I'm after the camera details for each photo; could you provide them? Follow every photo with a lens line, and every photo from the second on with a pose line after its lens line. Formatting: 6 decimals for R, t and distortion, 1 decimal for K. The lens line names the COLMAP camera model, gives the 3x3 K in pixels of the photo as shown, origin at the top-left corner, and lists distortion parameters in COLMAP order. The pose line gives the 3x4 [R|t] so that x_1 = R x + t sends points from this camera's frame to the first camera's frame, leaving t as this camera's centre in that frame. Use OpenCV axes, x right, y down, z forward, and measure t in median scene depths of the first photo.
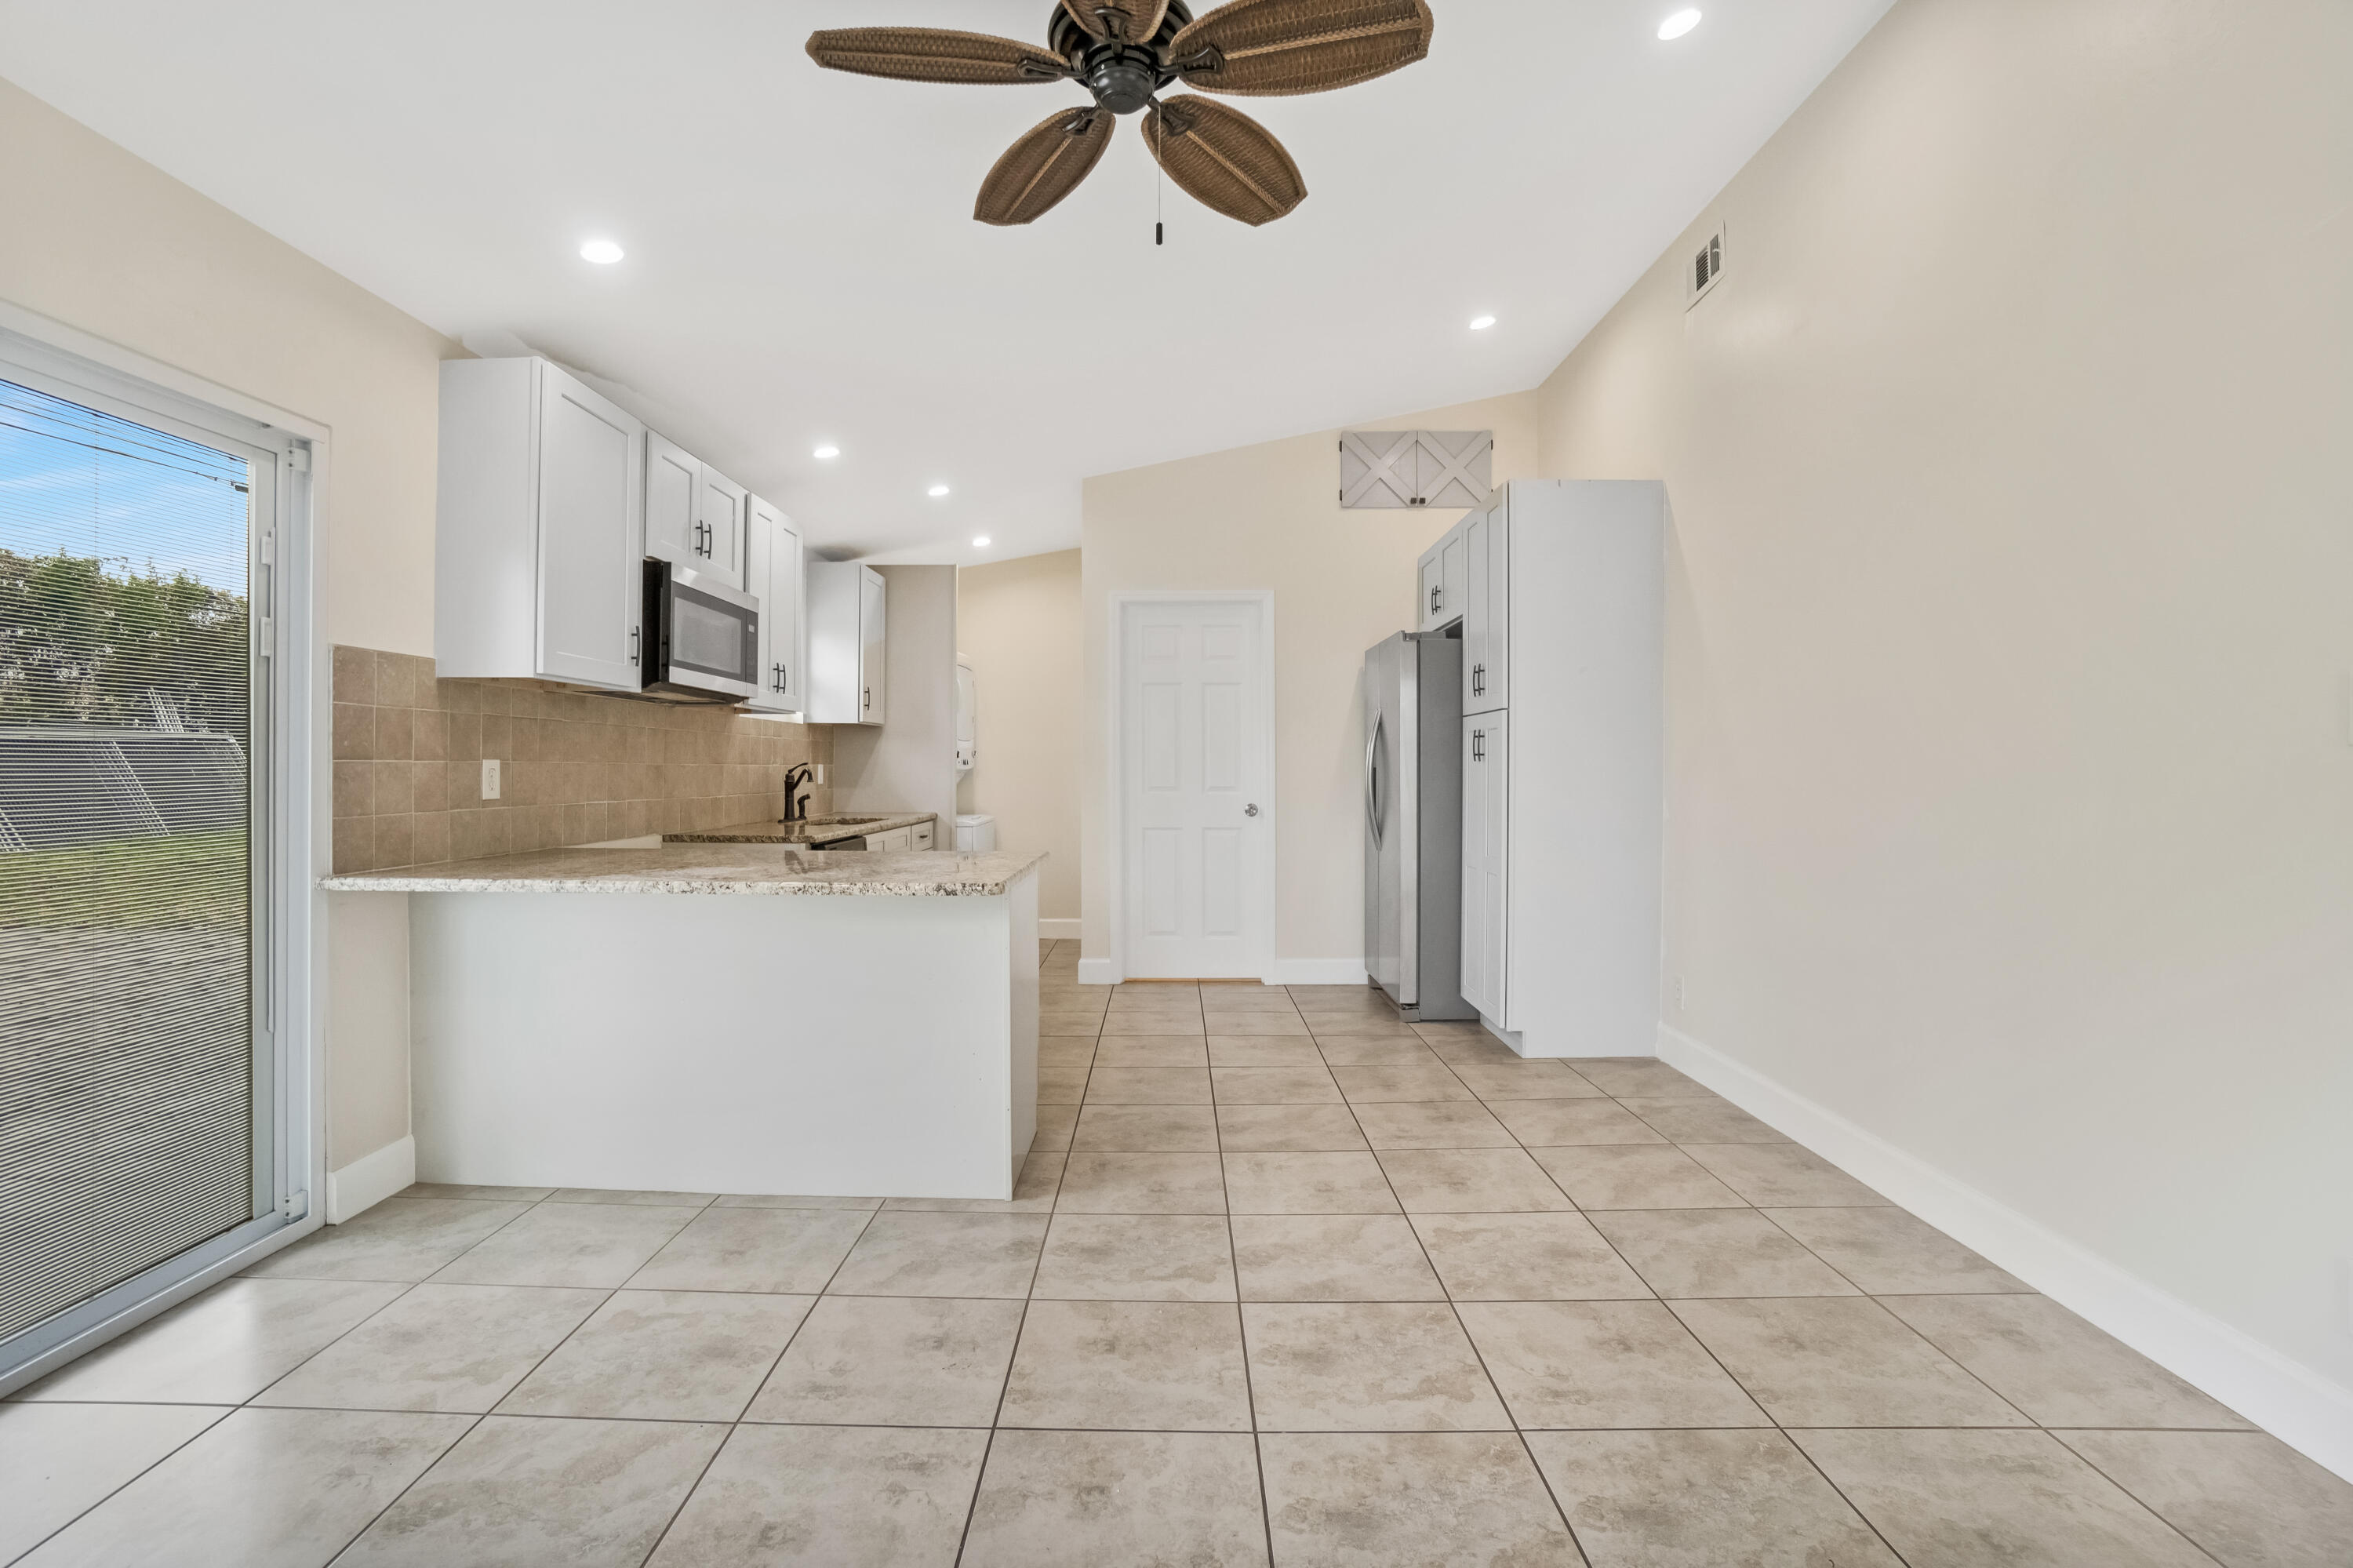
lens RADIAL K [[1064.9, 0, 1137.2], [0, 1064.9, 749.0], [0, 0, 1]] dist [-0.058730, 0.023331]
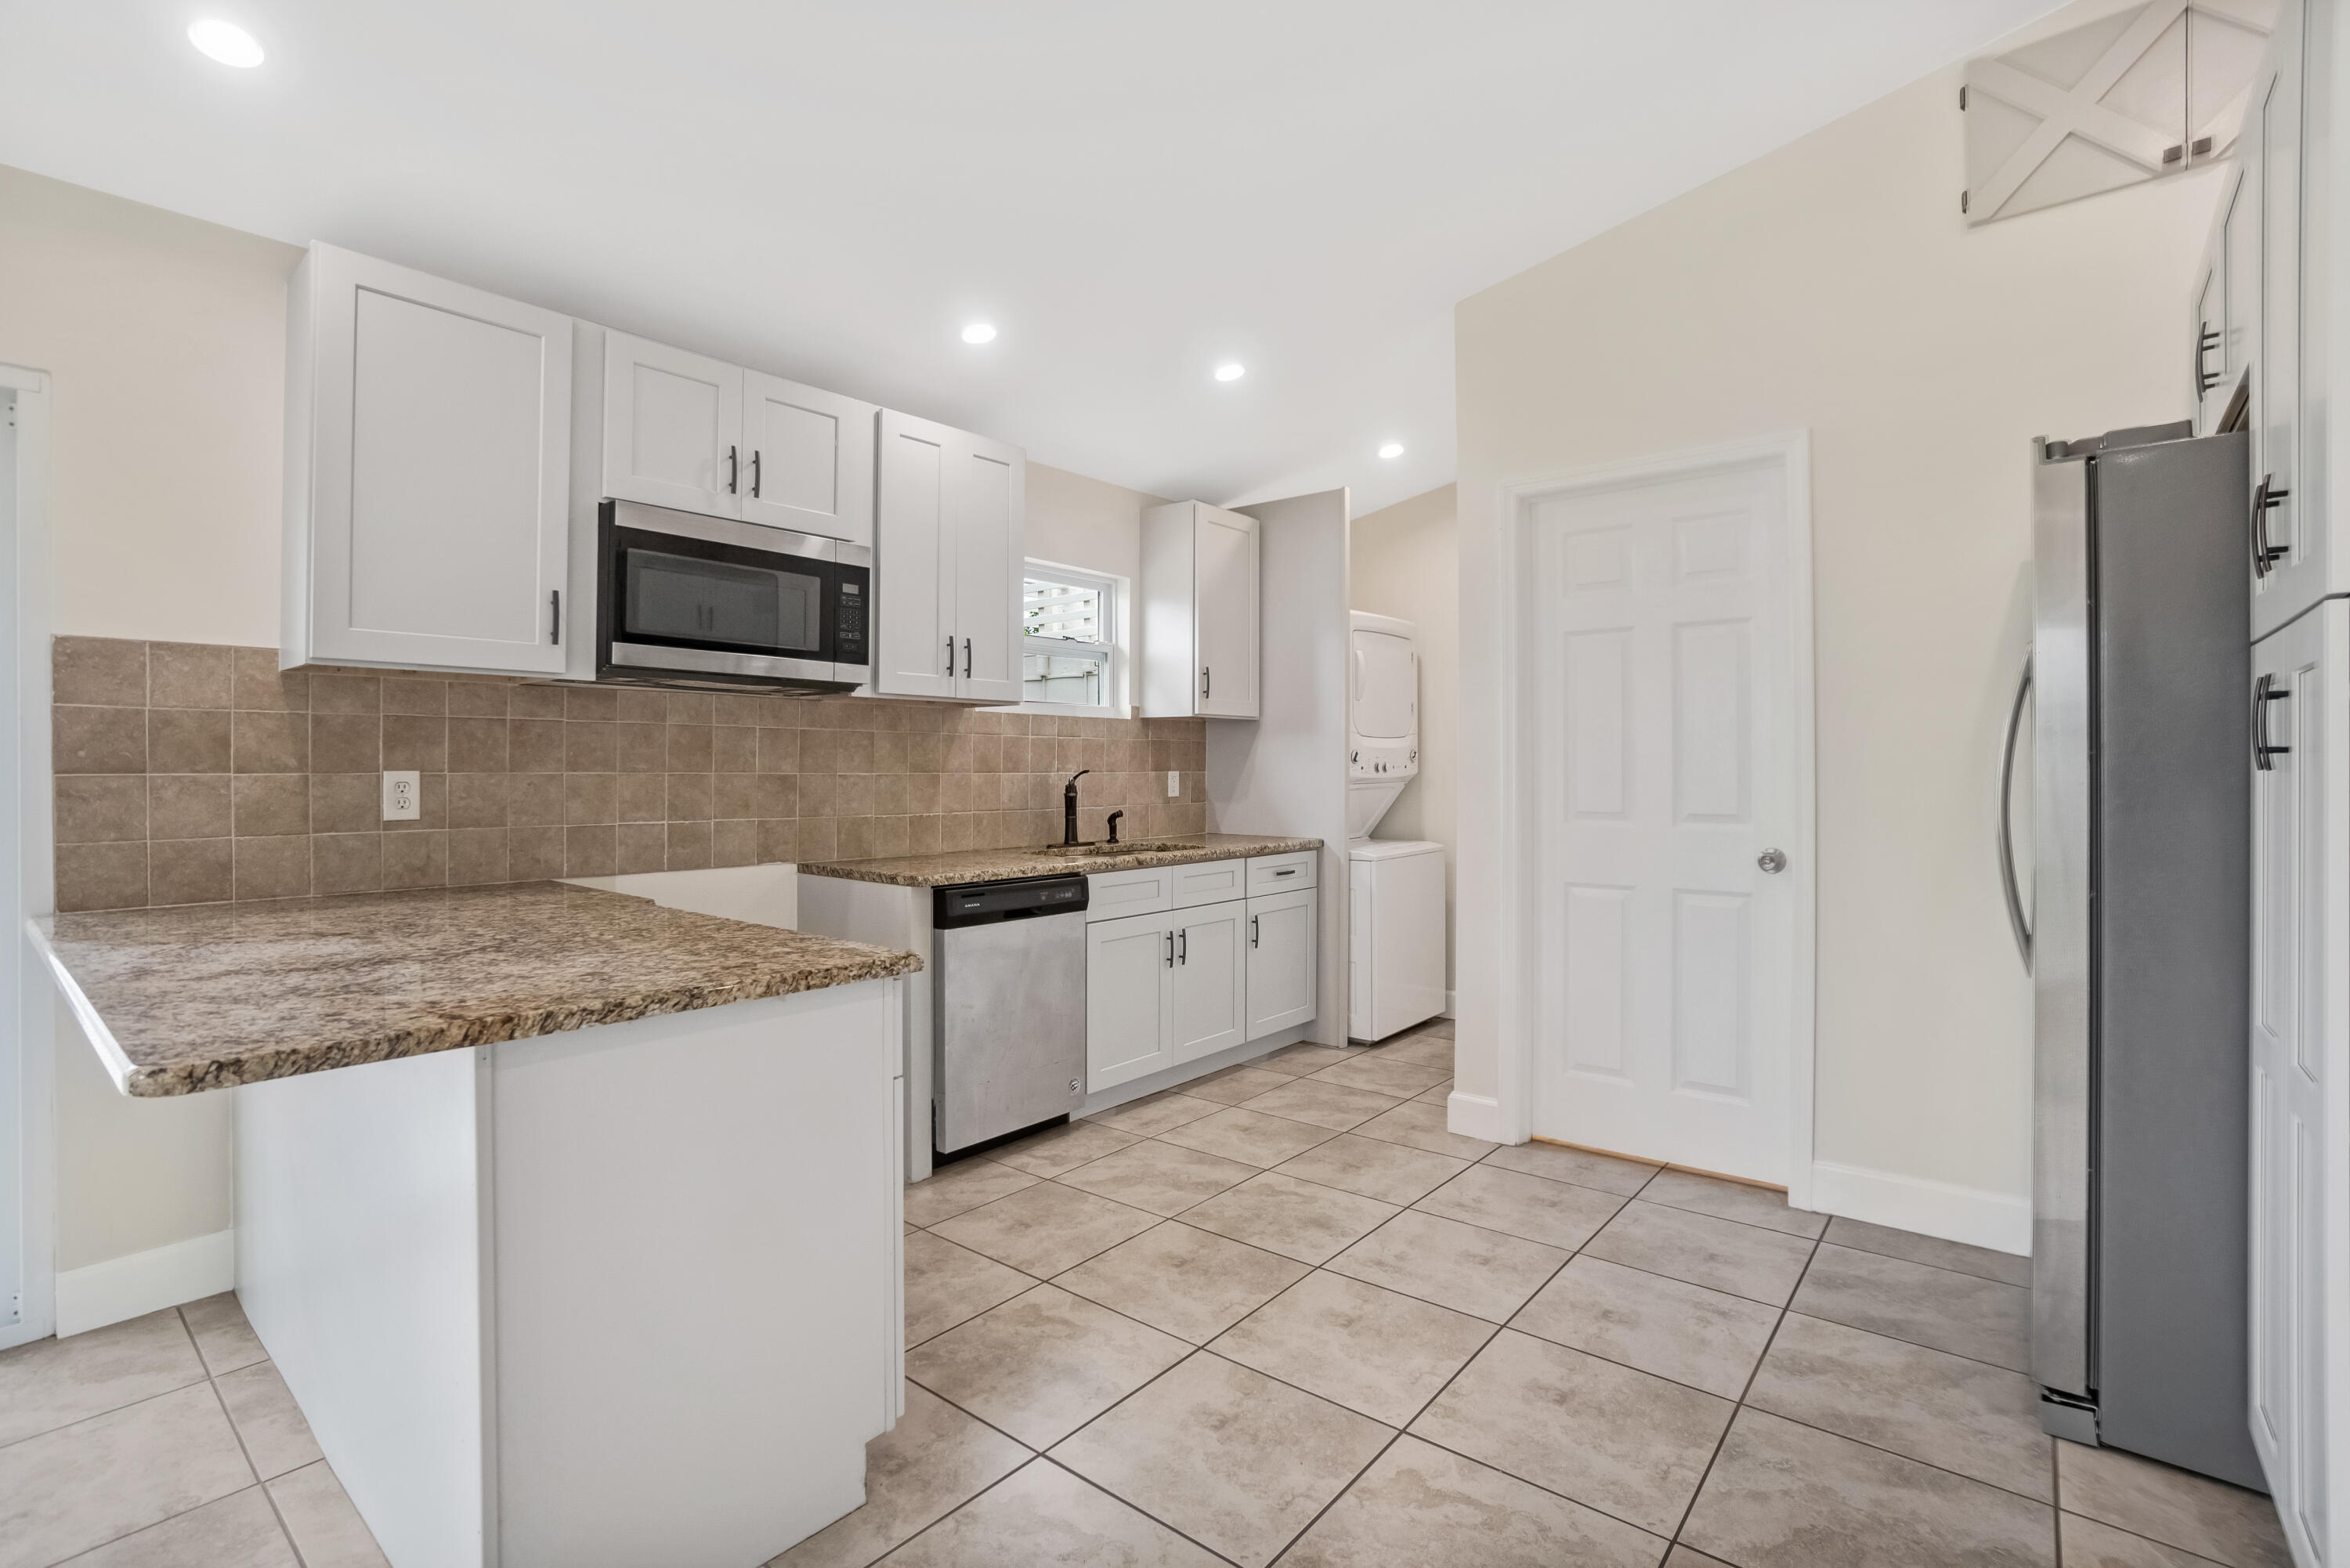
lens RADIAL K [[1082.4, 0, 1145.9], [0, 1082.4, 758.8], [0, 0, 1]] dist [-0.058987, 0.024997]
pose [[0.782547, -0.004602, -0.622574, 0.329448], [0.010120, 0.999935, 0.005330, 0.002164], [0.622509, -0.010471, 0.782543, 0.691040]]
